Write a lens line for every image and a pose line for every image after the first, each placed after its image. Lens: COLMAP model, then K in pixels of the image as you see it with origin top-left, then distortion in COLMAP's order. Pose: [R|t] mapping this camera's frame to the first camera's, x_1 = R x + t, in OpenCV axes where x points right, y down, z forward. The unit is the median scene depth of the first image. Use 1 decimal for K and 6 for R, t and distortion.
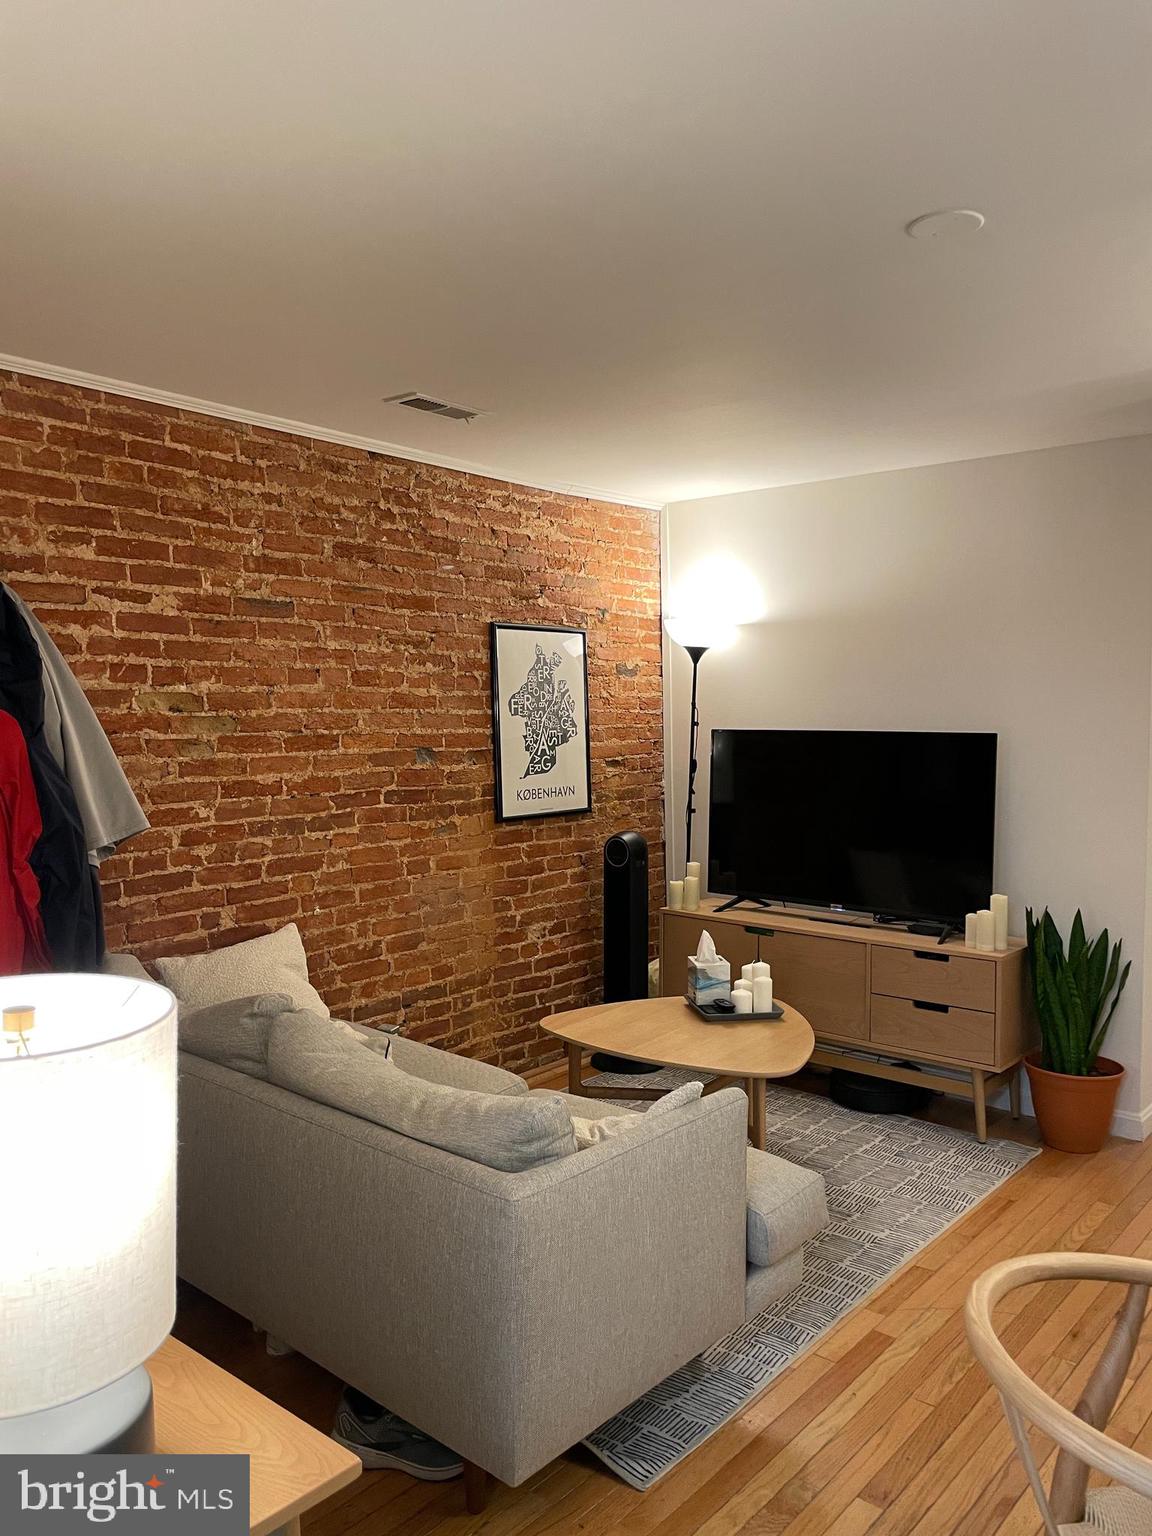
lens RADIAL K [[1164.7, 0, 581.6], [0, 1164.7, 758.7], [0, 0, 1]] dist [0.075052, -0.092959]
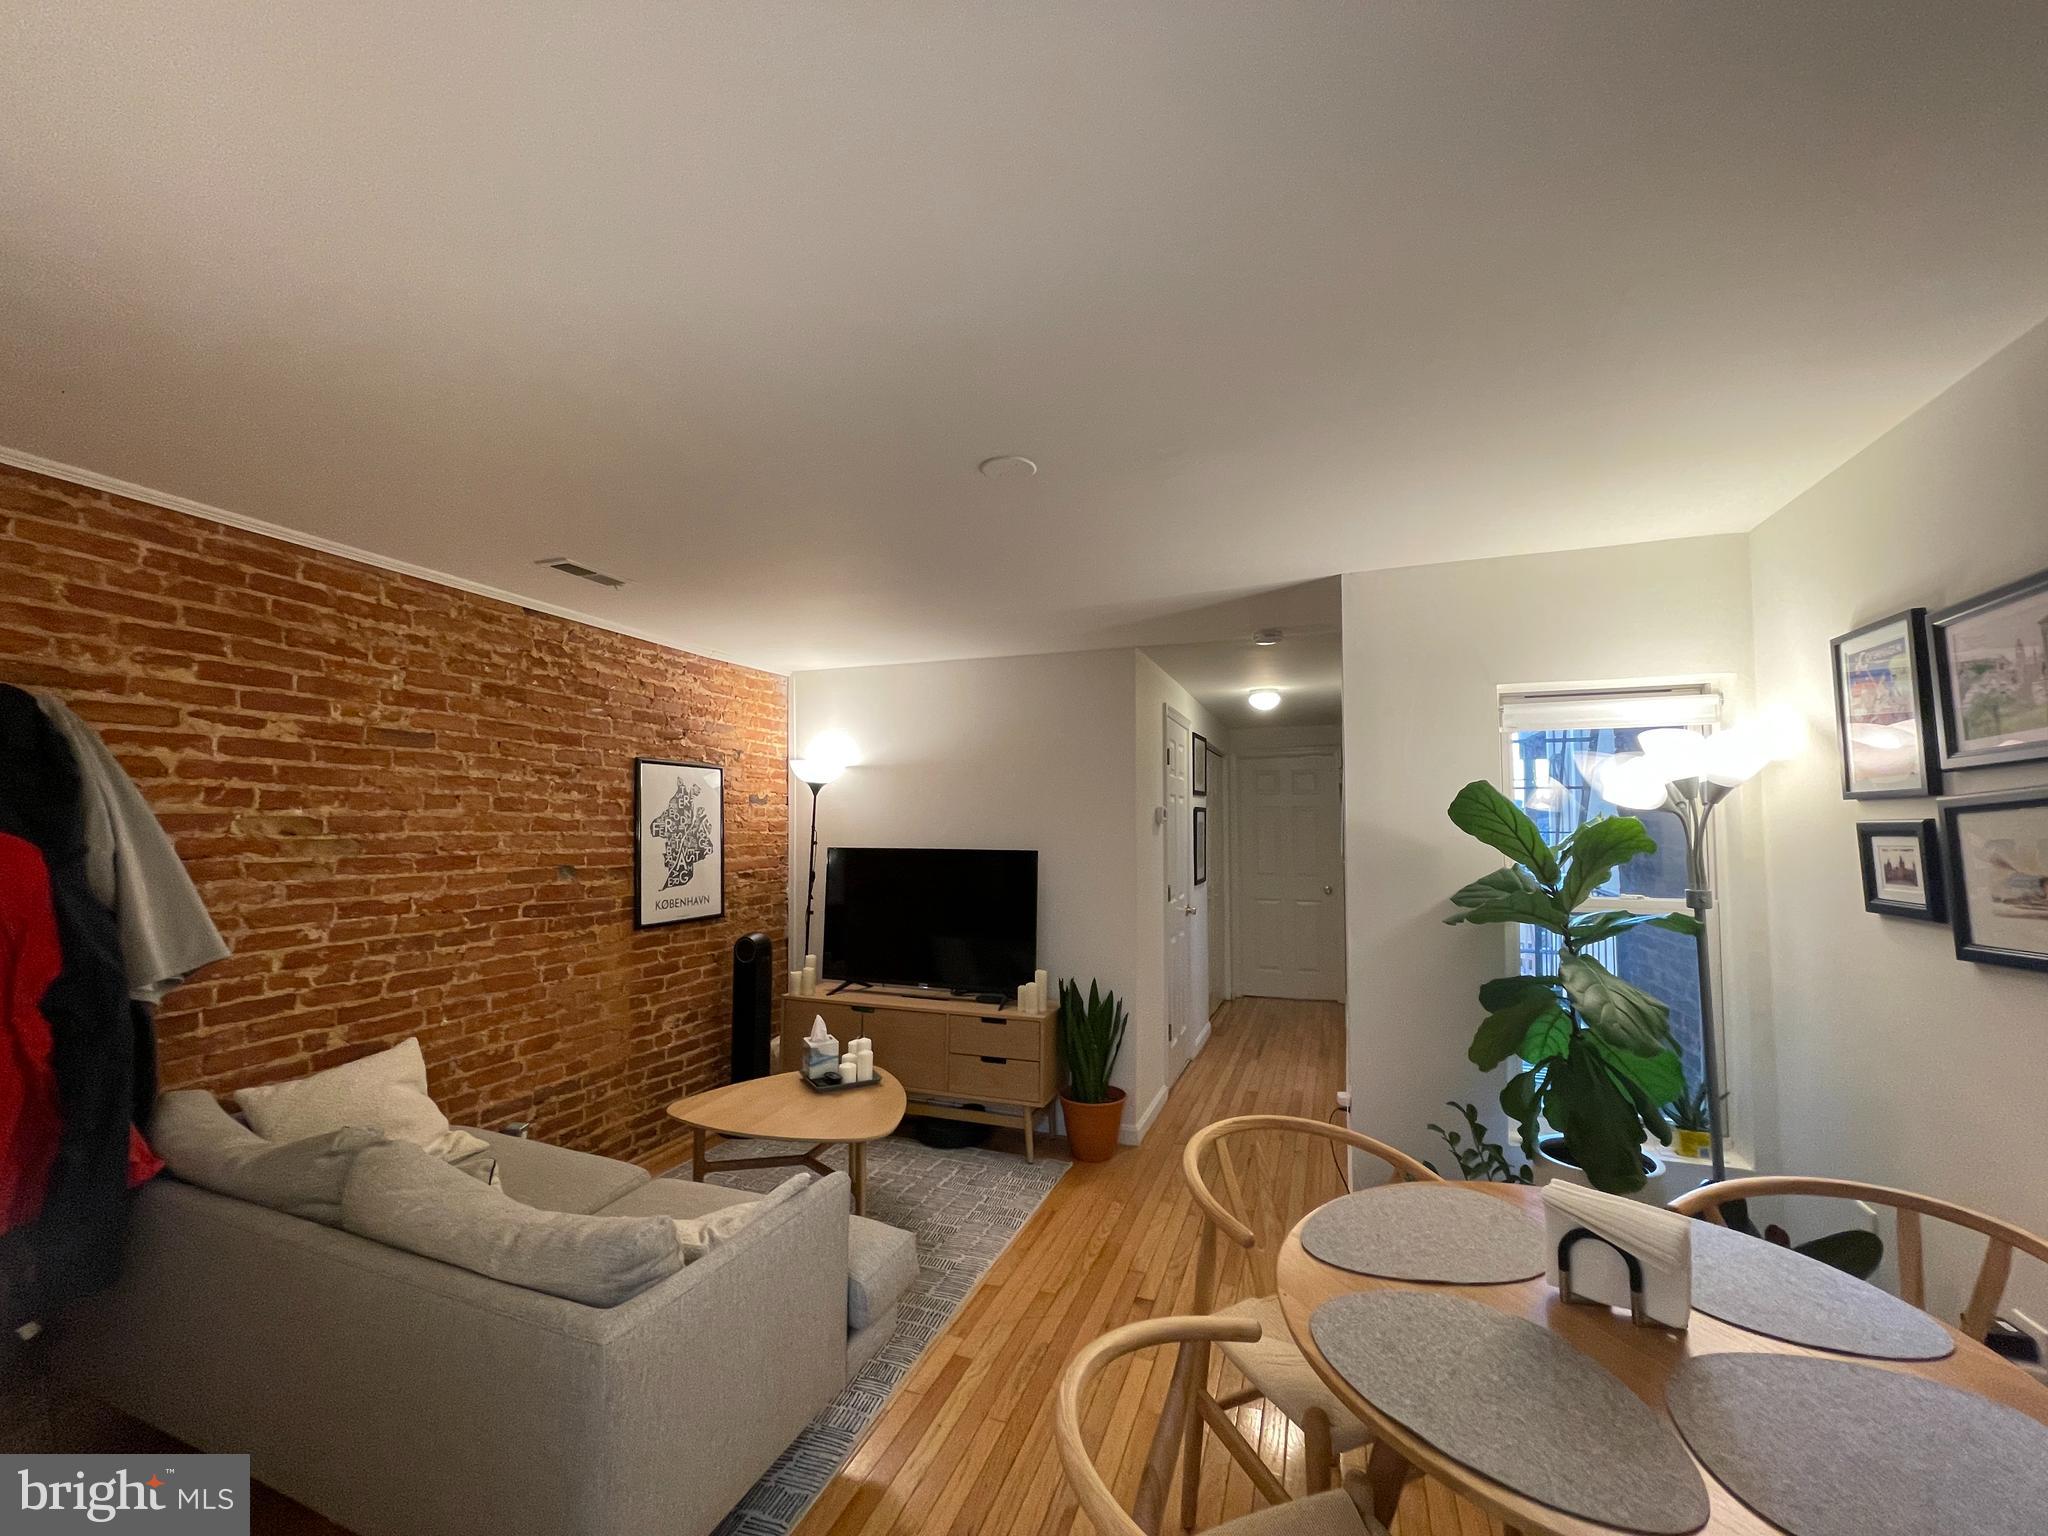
lens RADIAL K [[827.6, 0, 1027.9], [0, 827.6, 777.0], [0, 0, 1]] dist [-0.008389, 0.003224]
pose [[0.940901, 0.024238, 0.337812, 0.014939], [0.010996, 0.994724, -0.101999, -0.009462], [-0.338502, 0.099686, 0.935670, 0.097676]]
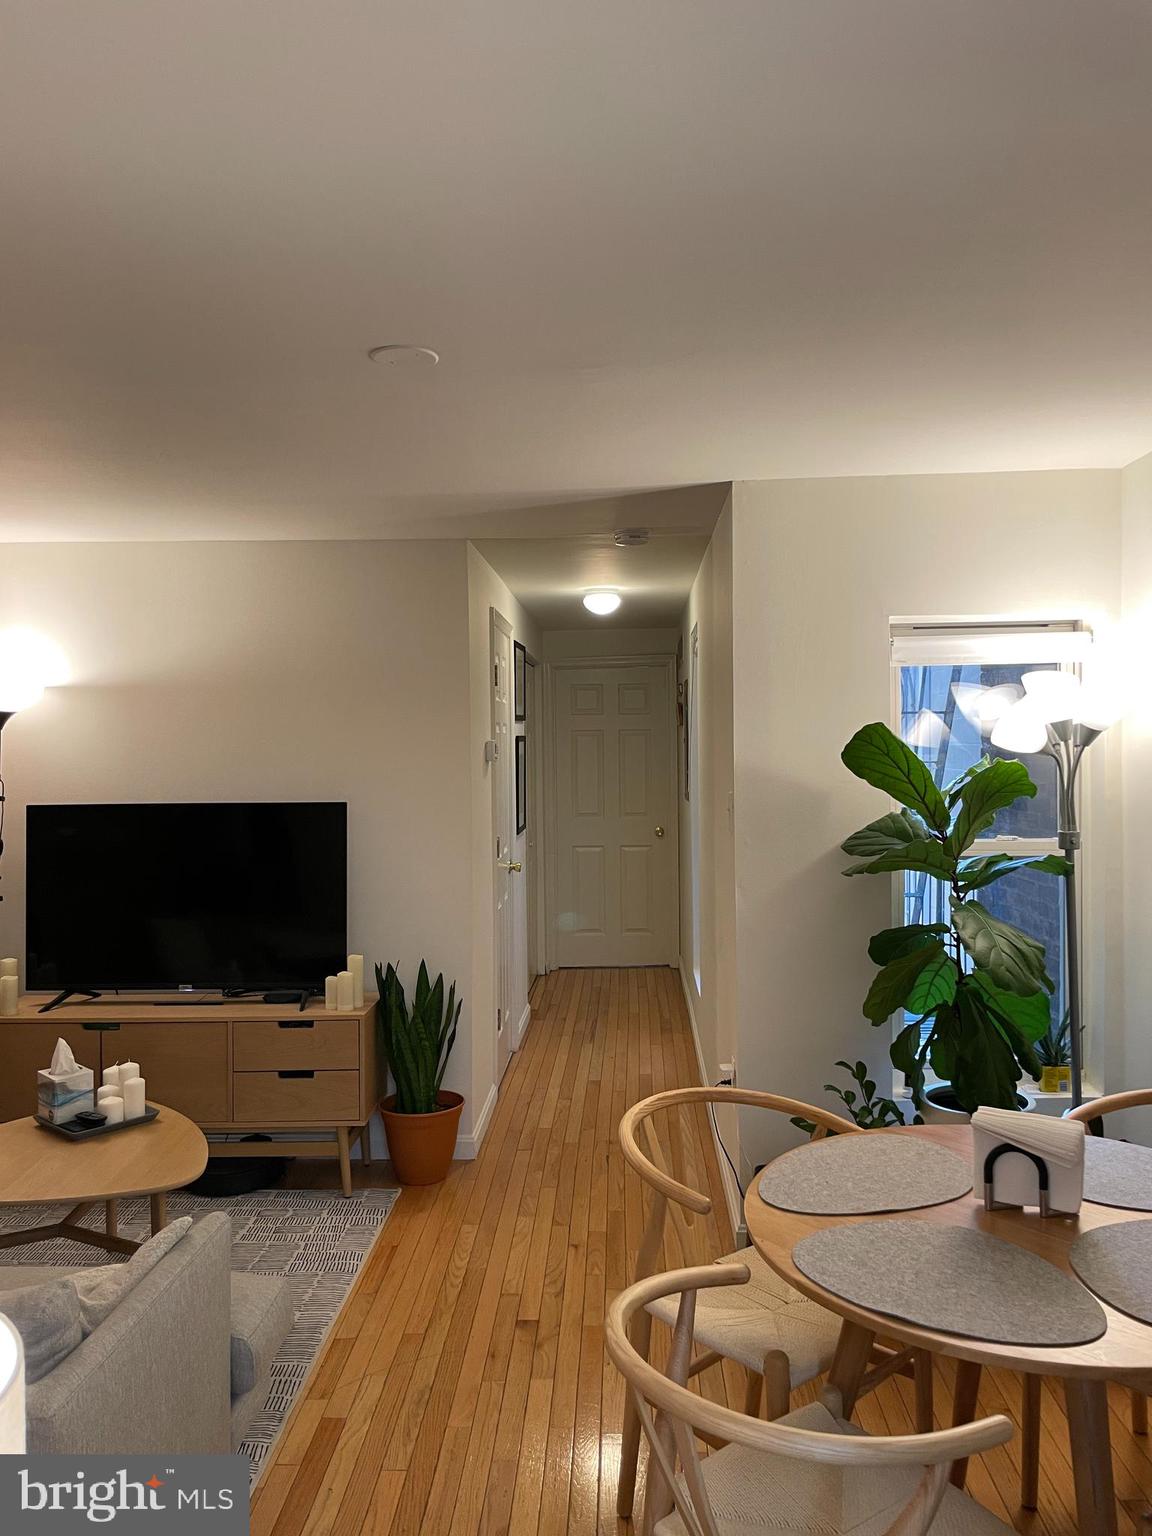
lens RADIAL K [[1164.7, 0, 590.8], [0, 1164.7, 758.1], [0, 0, 1]] dist [0.075052, -0.092959]
pose [[0.783729, -0.016130, 0.620893, -0.137142], [0.037950, 0.999039, -0.021949, -0.031992], [-0.619942, 0.040765, 0.783588, 0.037947]]
